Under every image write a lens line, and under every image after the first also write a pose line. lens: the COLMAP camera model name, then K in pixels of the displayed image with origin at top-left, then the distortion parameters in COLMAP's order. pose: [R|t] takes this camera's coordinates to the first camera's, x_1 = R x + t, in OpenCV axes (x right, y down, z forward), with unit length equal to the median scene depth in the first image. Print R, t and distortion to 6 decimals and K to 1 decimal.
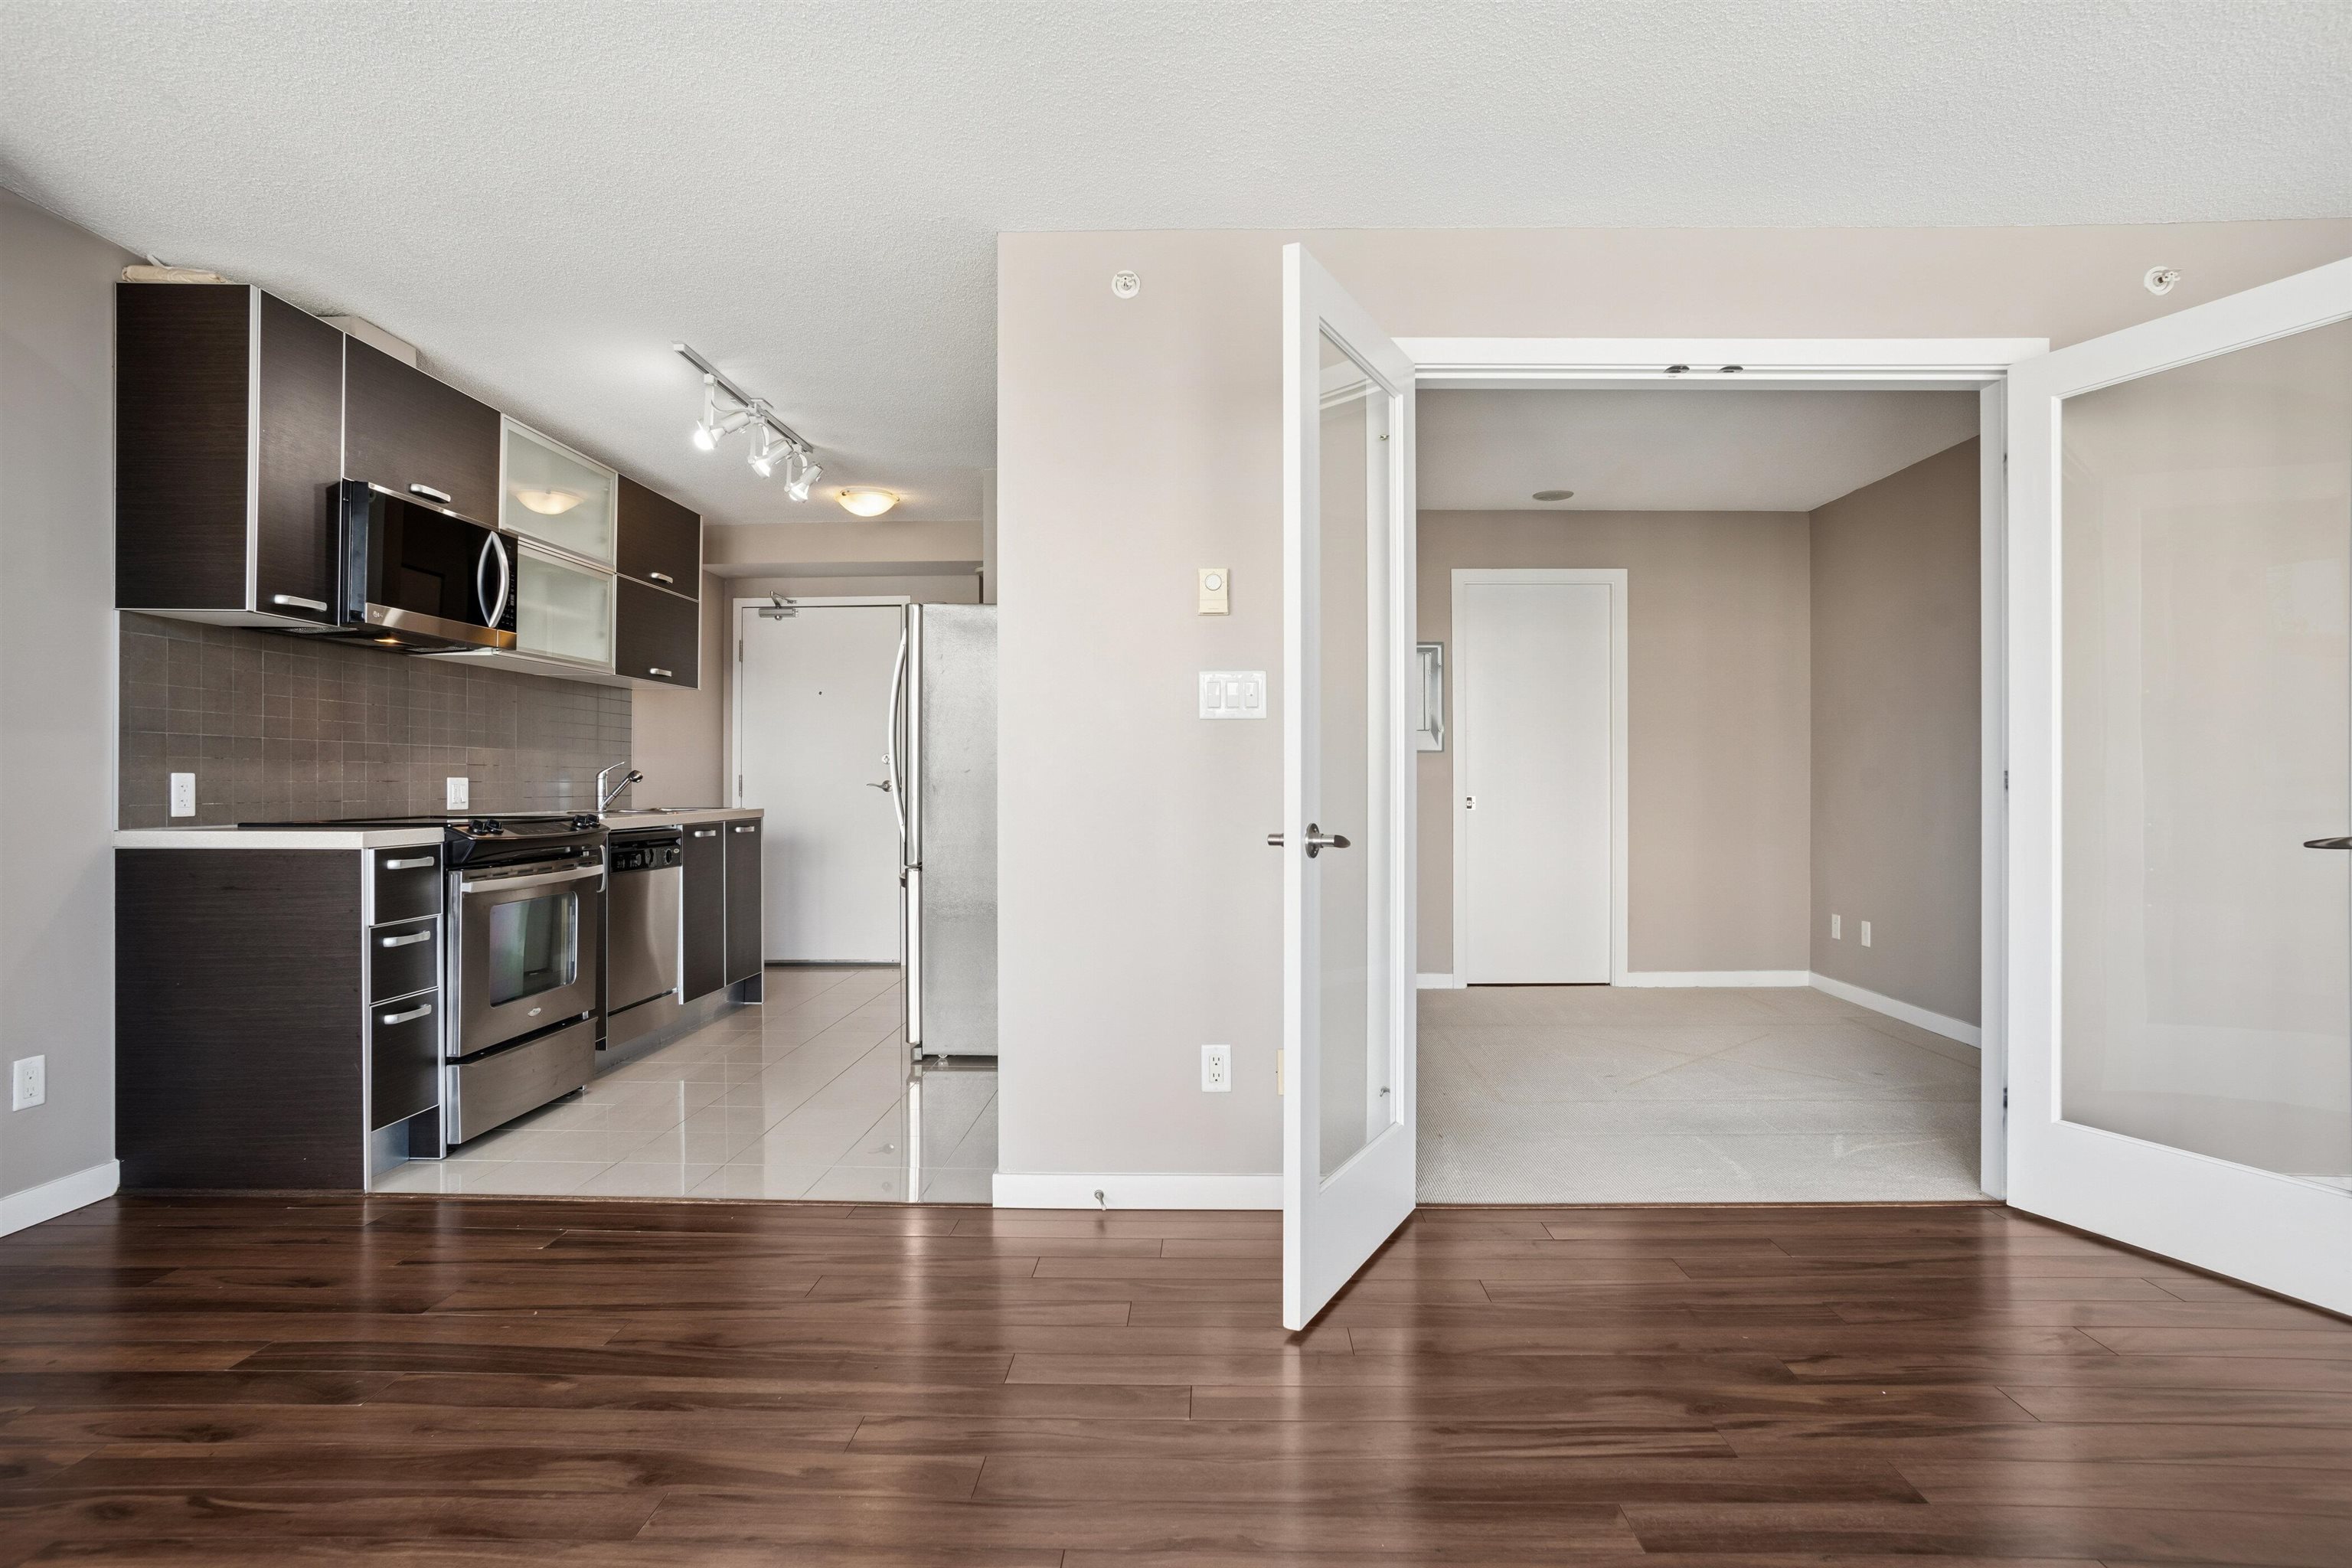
lens RADIAL K [[1248.1, 0, 1192.7], [0, 1248.1, 774.8], [0, 0, 1]] dist [-0.060877, 0.042621]
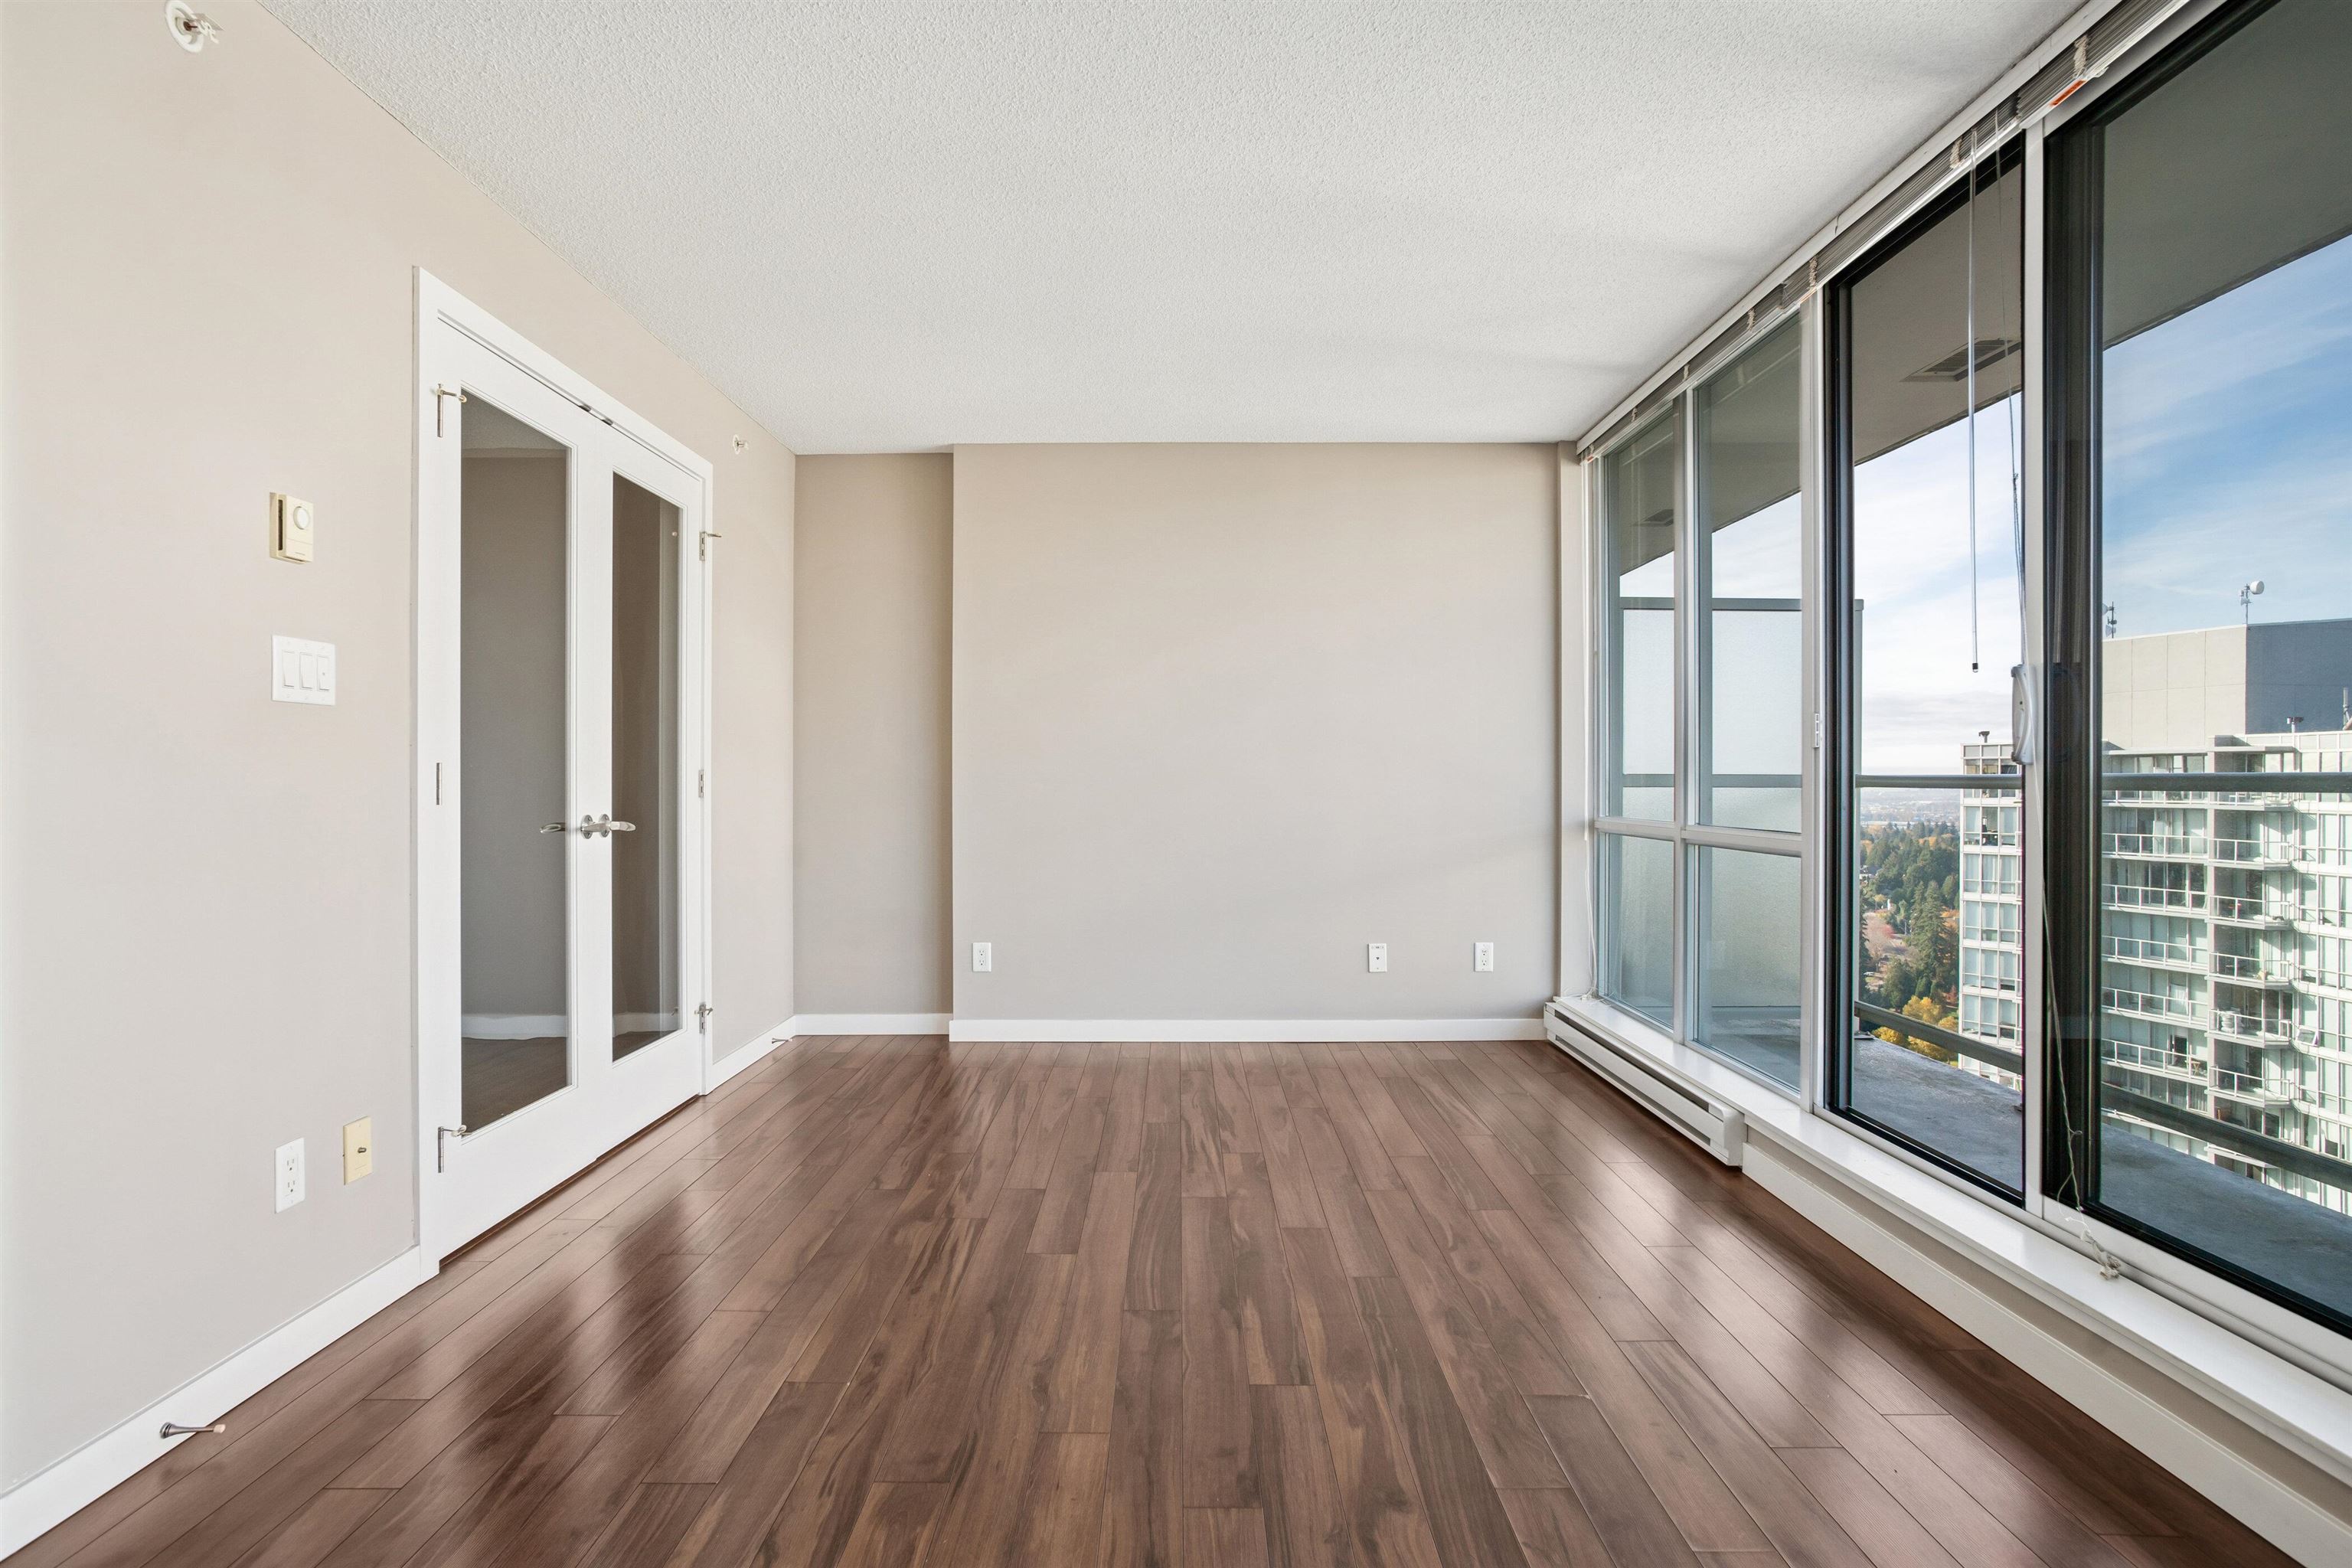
lens RADIAL K [[1276.1, 0, 1168.3], [0, 1276.1, 779.5], [0, 0, 1]] dist [-0.059706, 0.048738]
pose [[-0.010484, 0.000643, 0.999945, -0.633601], [-0.008243, 0.999966, -0.000729, -0.001744], [-0.999911, -0.008250, -0.010479, 0.425310]]
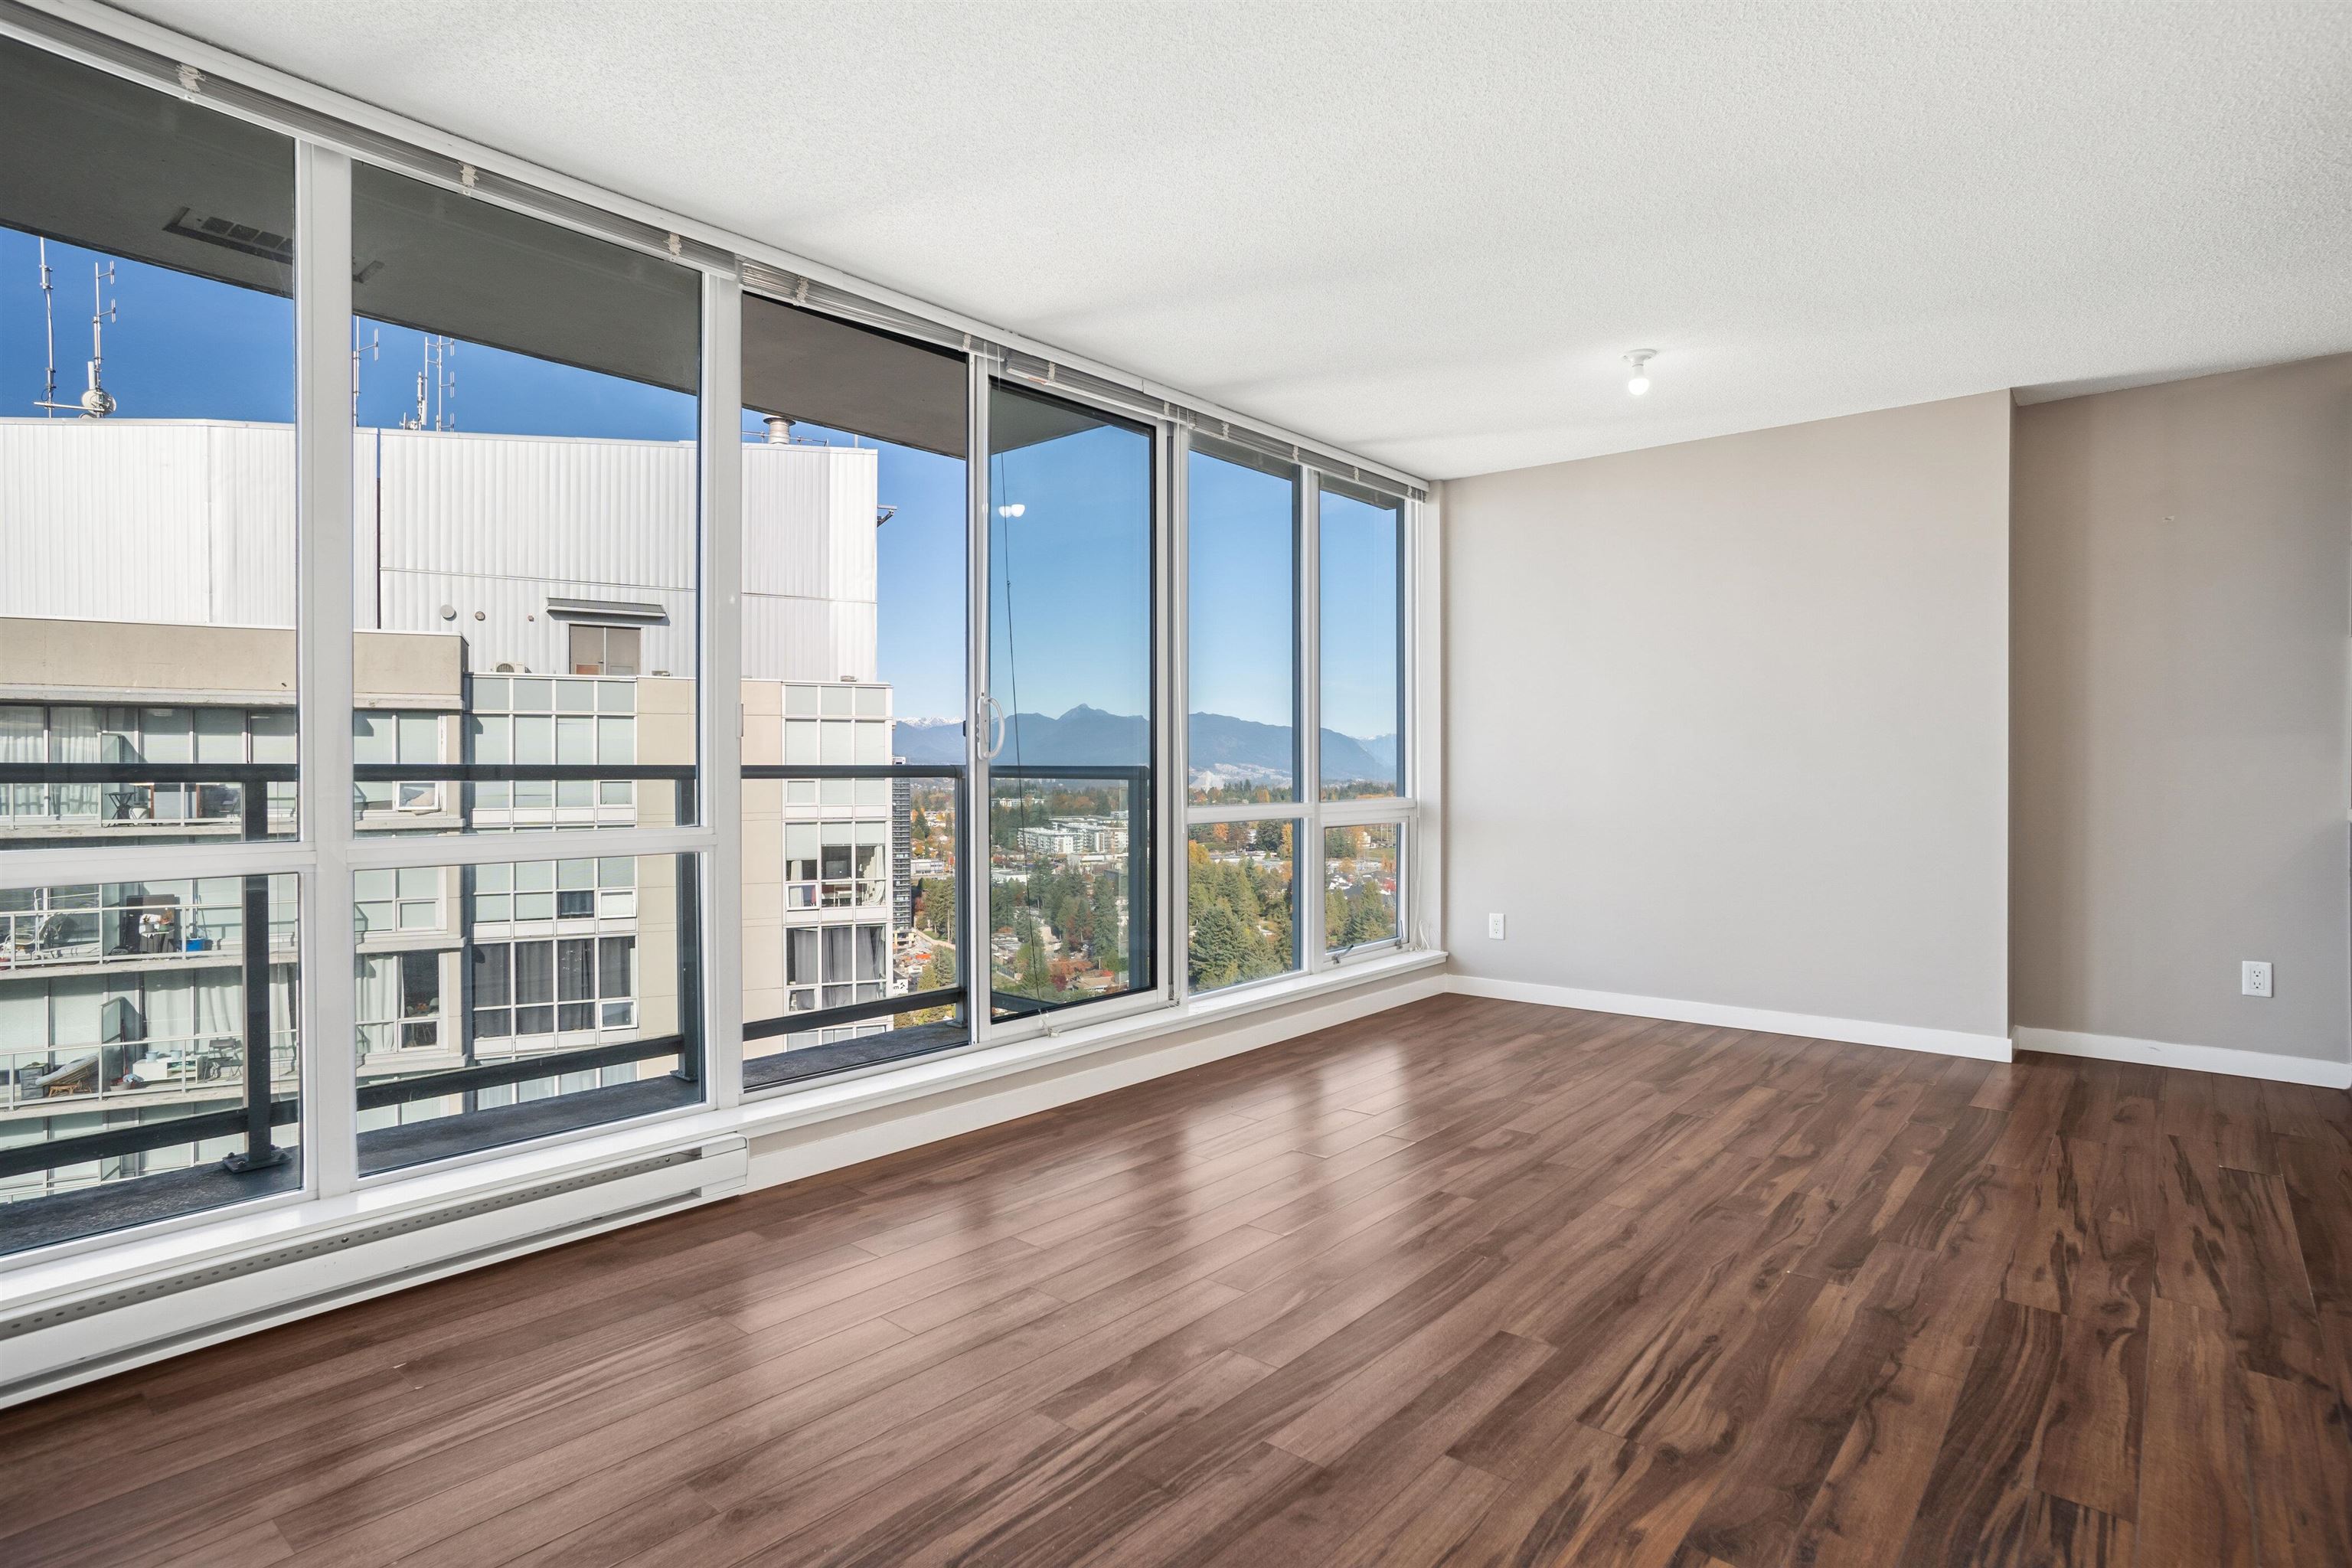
lens RADIAL K [[1221.7, 0, 1164.6], [0, 1221.7, 772.7], [0, 0, 1]] dist [-0.071655, 0.053585]
pose [[-0.637488, 0.002964, -0.770455, 0.786542], [0.007327, 0.999971, -0.002216, 0.001324], [0.770426, -0.007057, -0.637491, 0.746941]]
